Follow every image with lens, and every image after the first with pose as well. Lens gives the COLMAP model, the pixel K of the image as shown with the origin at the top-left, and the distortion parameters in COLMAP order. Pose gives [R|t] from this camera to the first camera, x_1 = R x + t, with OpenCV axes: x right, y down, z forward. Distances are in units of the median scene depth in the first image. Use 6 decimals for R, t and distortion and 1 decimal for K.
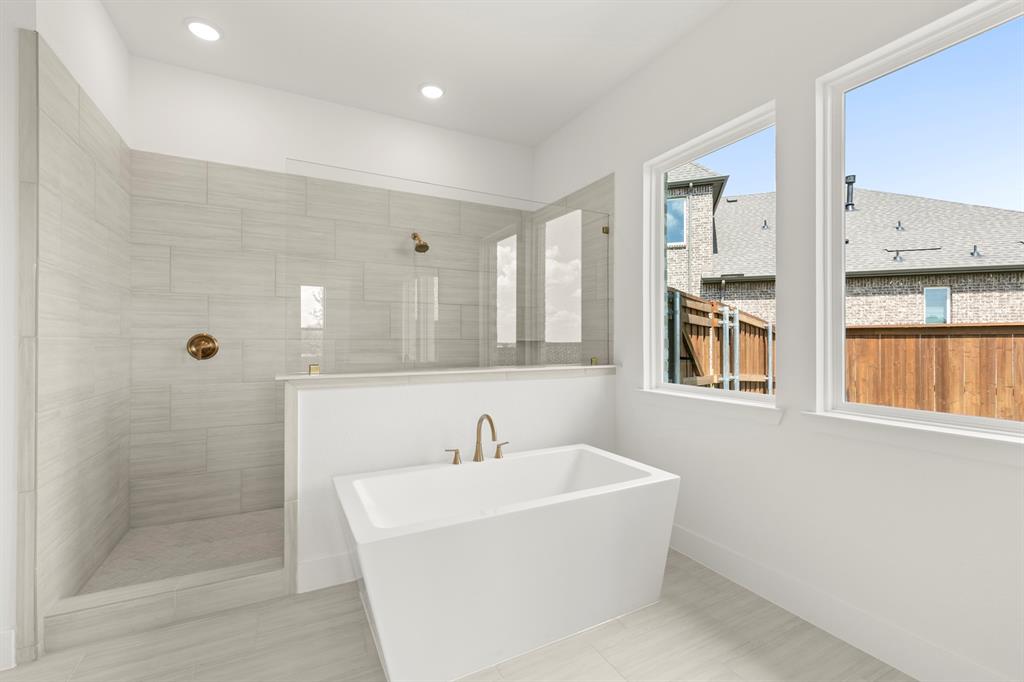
lens RADIAL K [[458.9, 0, 520.9], [0, 458.9, 334.0], [0, 0, 1]] dist [0.000782, 0.000134]
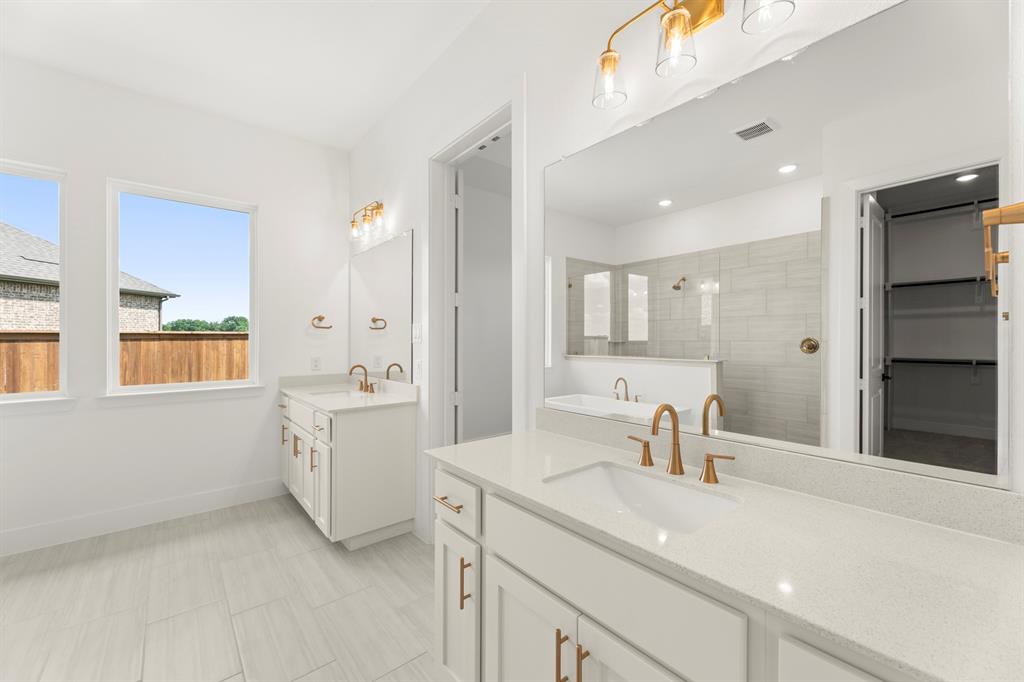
lens RADIAL K [[404.1, 0, 514.0], [0, 404.1, 332.7], [0, 0, 1]] dist [0.012558, -0.000413]
pose [[-0.188495, 0.012516, 0.981994, -0.323398], [-0.006795, 0.999878, -0.014049, -0.010476], [-0.982051, -0.009321, -0.188387, -0.024931]]
